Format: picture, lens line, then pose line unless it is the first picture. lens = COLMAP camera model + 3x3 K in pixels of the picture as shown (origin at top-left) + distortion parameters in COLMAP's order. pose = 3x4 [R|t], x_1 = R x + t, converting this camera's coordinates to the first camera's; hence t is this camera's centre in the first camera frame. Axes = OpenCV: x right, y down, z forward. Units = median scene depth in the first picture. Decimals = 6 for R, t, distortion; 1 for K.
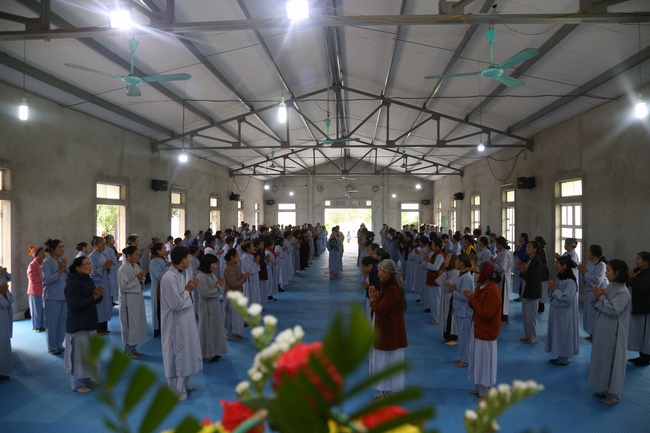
lens RADIAL K [[441.8, 0, 325.0], [0, 441.8, 216.5], [0, 0, 1]] dist [-0.075638, 0.002665]
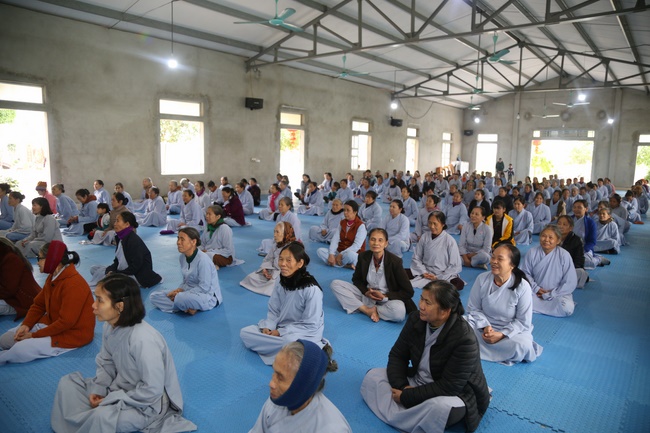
lens RADIAL K [[441.8, 0, 325.0], [0, 441.8, 216.5], [0, 0, 1]] dist [-0.075638, 0.002665]
pose [[0.821693, 0.102560, -0.560626, 0.209907], [-0.024684, 0.989156, 0.144777, 0.021088], [0.569395, -0.105124, 0.815315, 0.148616]]
